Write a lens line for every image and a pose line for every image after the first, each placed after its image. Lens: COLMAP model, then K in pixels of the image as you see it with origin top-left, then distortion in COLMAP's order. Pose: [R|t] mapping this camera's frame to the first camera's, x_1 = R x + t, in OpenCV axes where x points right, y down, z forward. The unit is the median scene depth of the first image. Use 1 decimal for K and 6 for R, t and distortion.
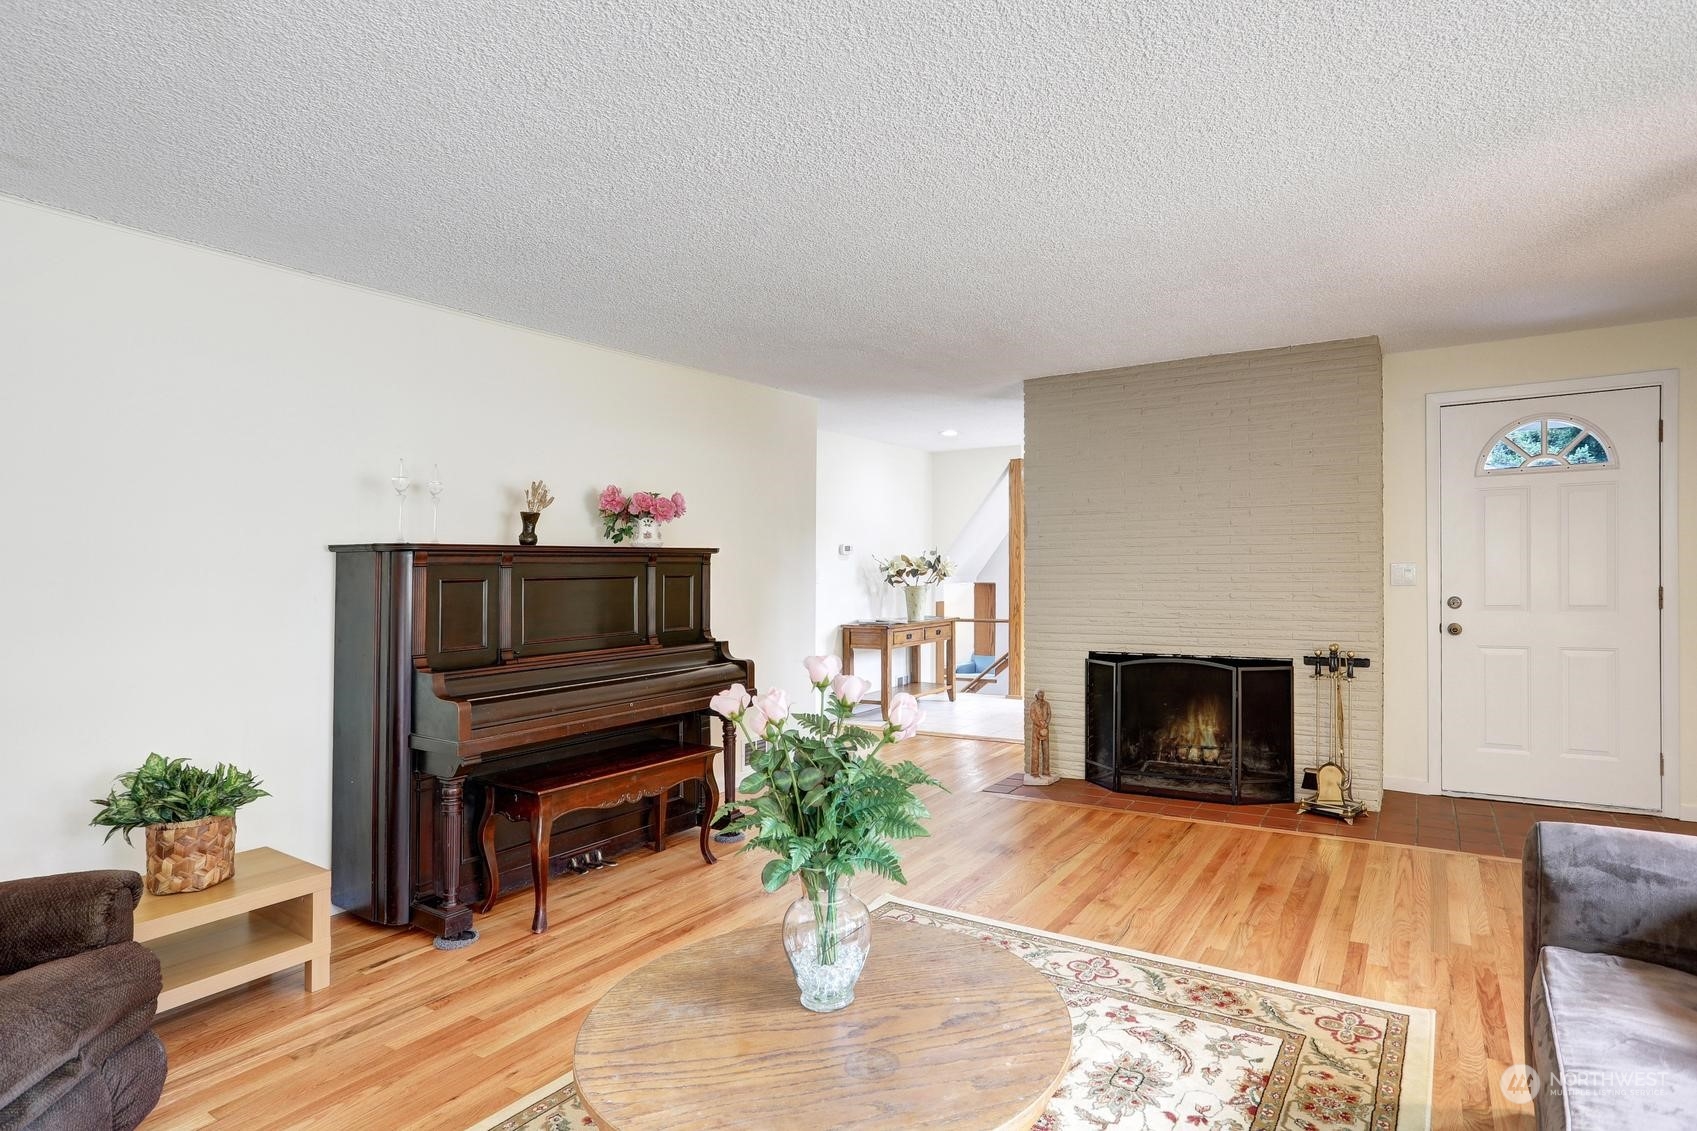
lens RADIAL K [[913.7, 0, 867.8], [0, 913.7, 573.1], [0, 0, 1]] dist [-0.027334, 0.001000]
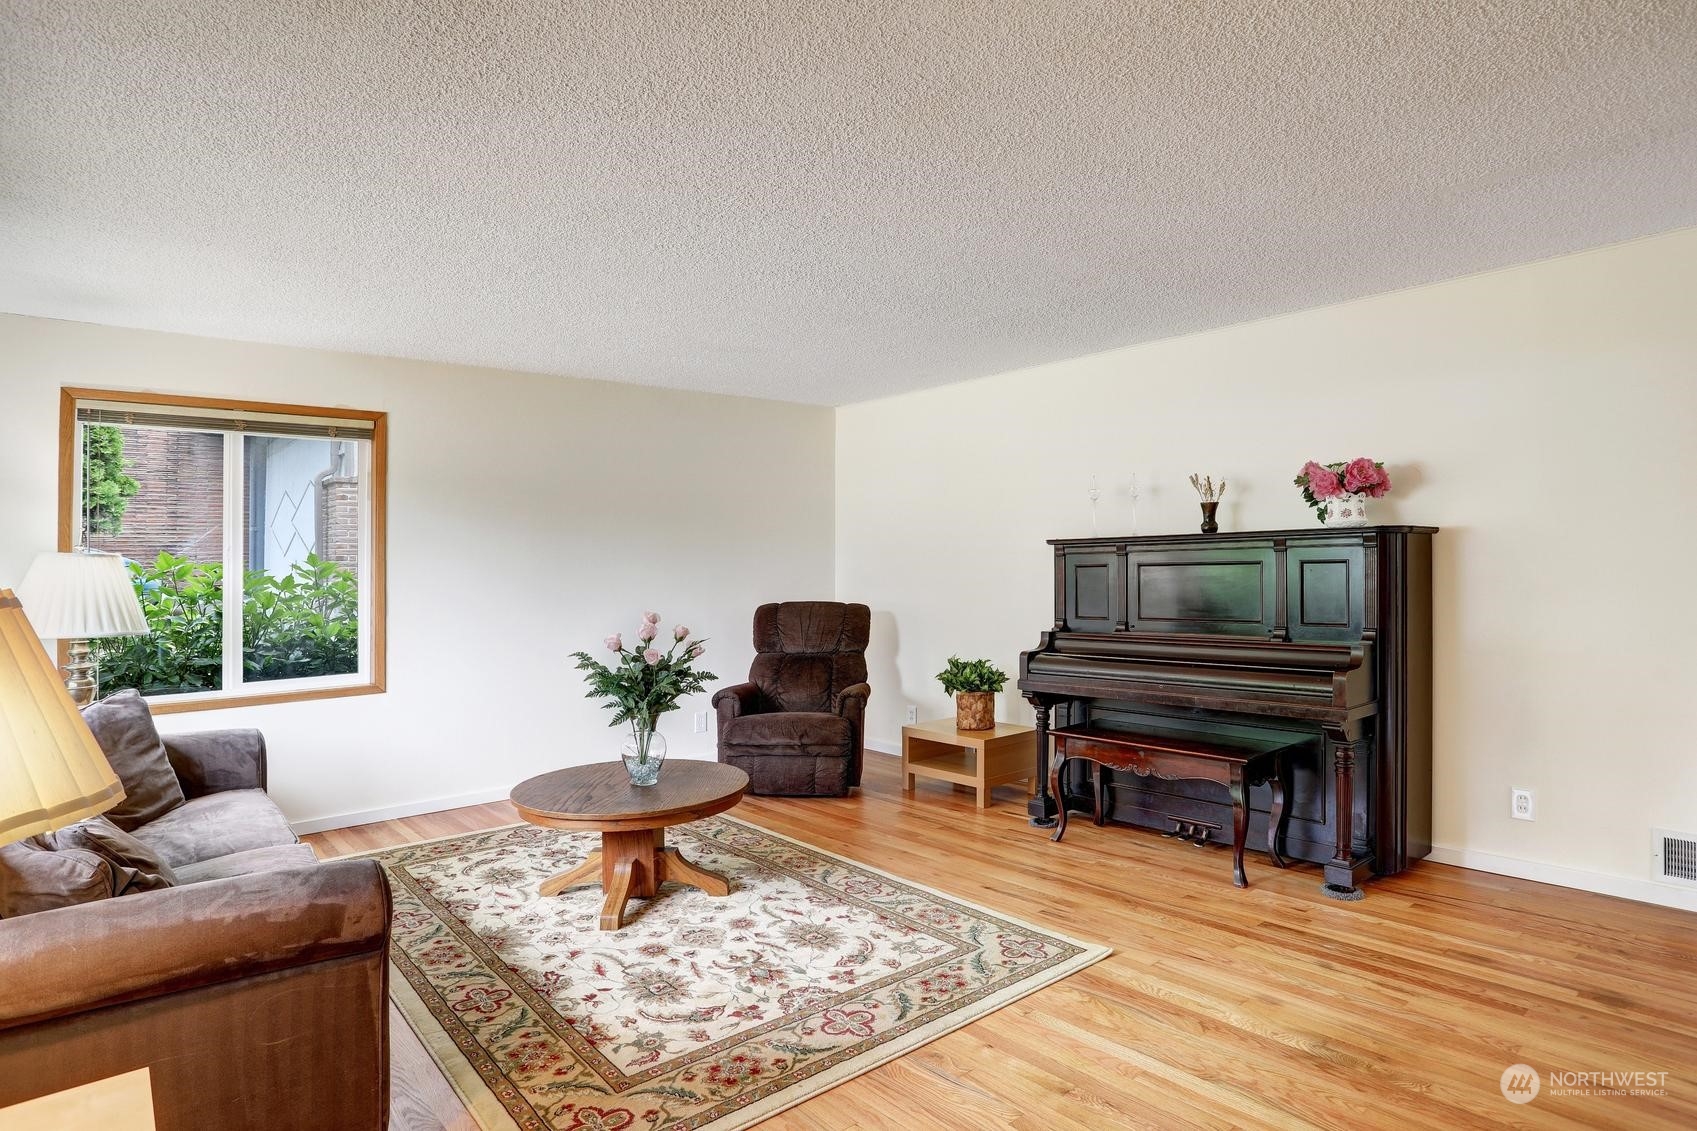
lens RADIAL K [[913.7, 0, 874.1], [0, 913.7, 551.0], [0, 0, 1]] dist [-0.027334, 0.001000]
pose [[-0.283513, 0.001061, -0.958968, 1.233656], [0.022054, 0.999742, -0.005414, -0.018994], [0.958715, -0.022684, -0.283464, 1.459845]]
